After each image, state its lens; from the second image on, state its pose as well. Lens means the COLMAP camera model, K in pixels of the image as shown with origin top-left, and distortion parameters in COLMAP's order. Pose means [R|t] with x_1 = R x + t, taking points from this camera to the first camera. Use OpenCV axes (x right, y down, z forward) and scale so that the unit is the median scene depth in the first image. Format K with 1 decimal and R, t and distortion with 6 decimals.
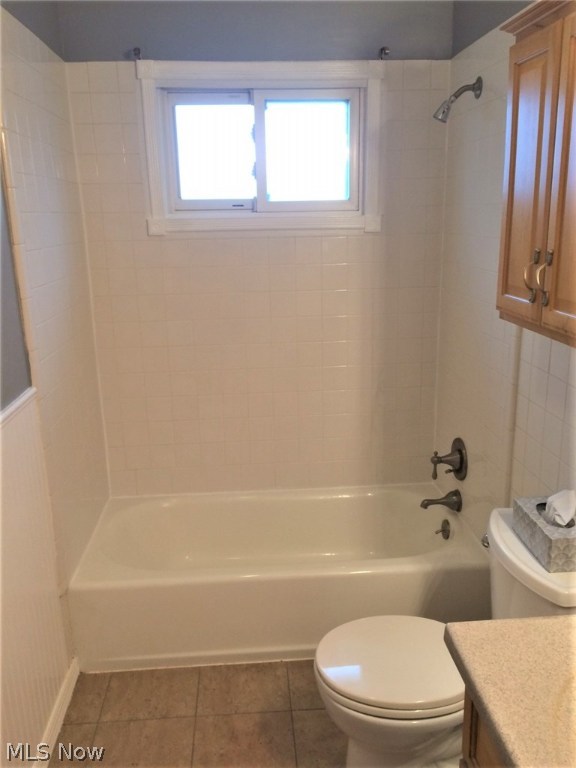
lens RADIAL K [[659.3, 0, 289.2], [0, 659.3, 385.4], [0, 0, 1]] dist [0.087336, -0.111246]
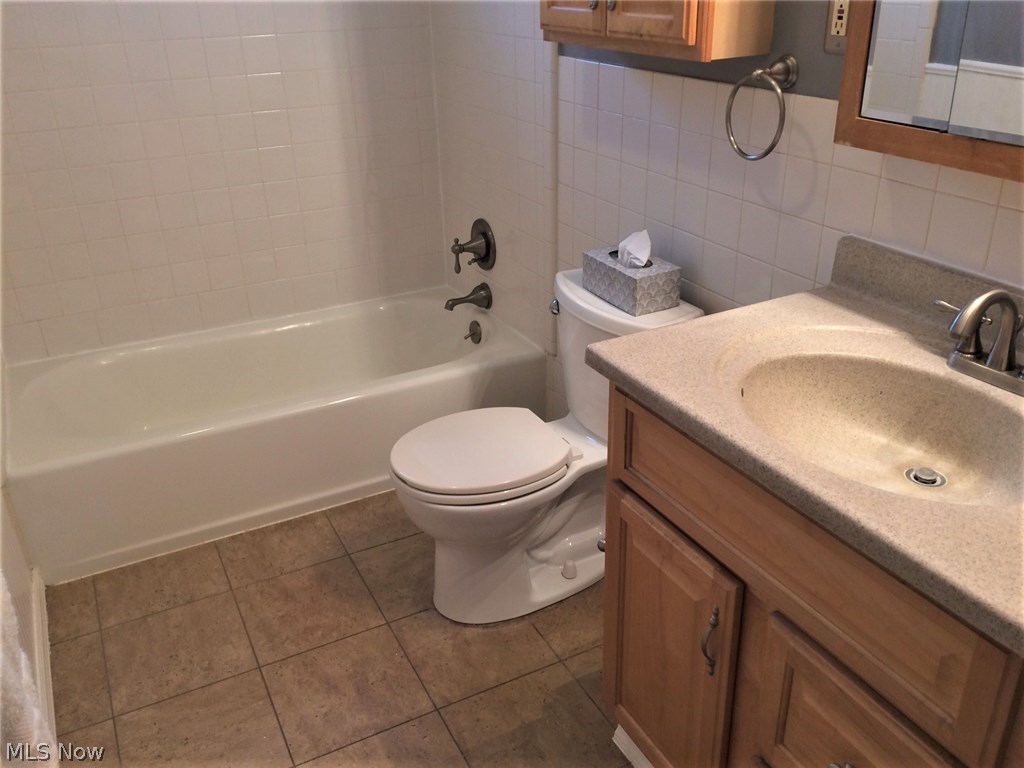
lens RADIAL K [[879.0, 0, 512.1], [0, 879.0, 381.4], [0, 0, 1]] dist [0.087336, -0.111246]
pose [[0.919109, -0.174898, 0.353058, -0.151653], [0.107182, 0.973271, 0.203114, 0.067998], [-0.379145, -0.148843, 0.913288, -0.052553]]
